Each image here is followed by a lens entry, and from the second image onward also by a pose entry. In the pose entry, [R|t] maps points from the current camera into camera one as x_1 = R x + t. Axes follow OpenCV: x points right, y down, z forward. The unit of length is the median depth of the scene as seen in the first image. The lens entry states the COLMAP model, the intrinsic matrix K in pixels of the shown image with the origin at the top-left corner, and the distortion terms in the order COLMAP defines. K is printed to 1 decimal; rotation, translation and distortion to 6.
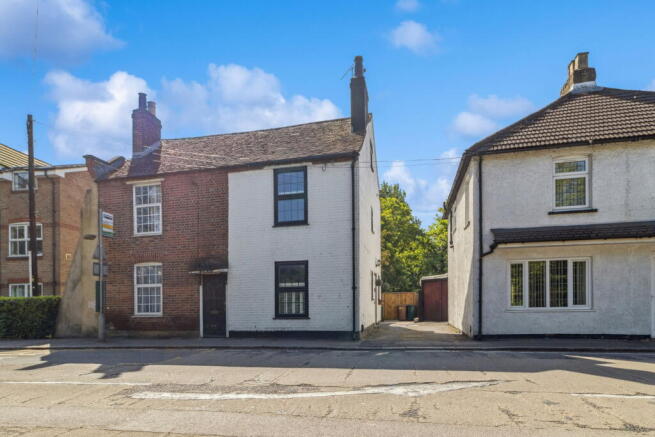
lens RADIAL K [[370.8, 0, 327.5], [0, 370.8, 218.5], [0, 0, 1]] dist [0.003331, 0.000239]
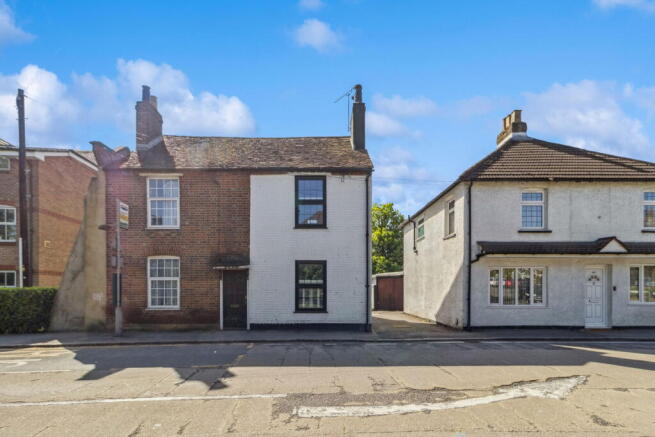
lens RADIAL K [[305.9, 0, 328.0], [0, 305.9, 225.7], [0, 0, 1]] dist [0.003369, 0.000710]
pose [[0.973262, 0.062550, 0.221018, -0.250779], [-0.066342, 0.997749, 0.009769, -0.000478], [-0.219910, -0.024171, 0.975221, 0.098844]]
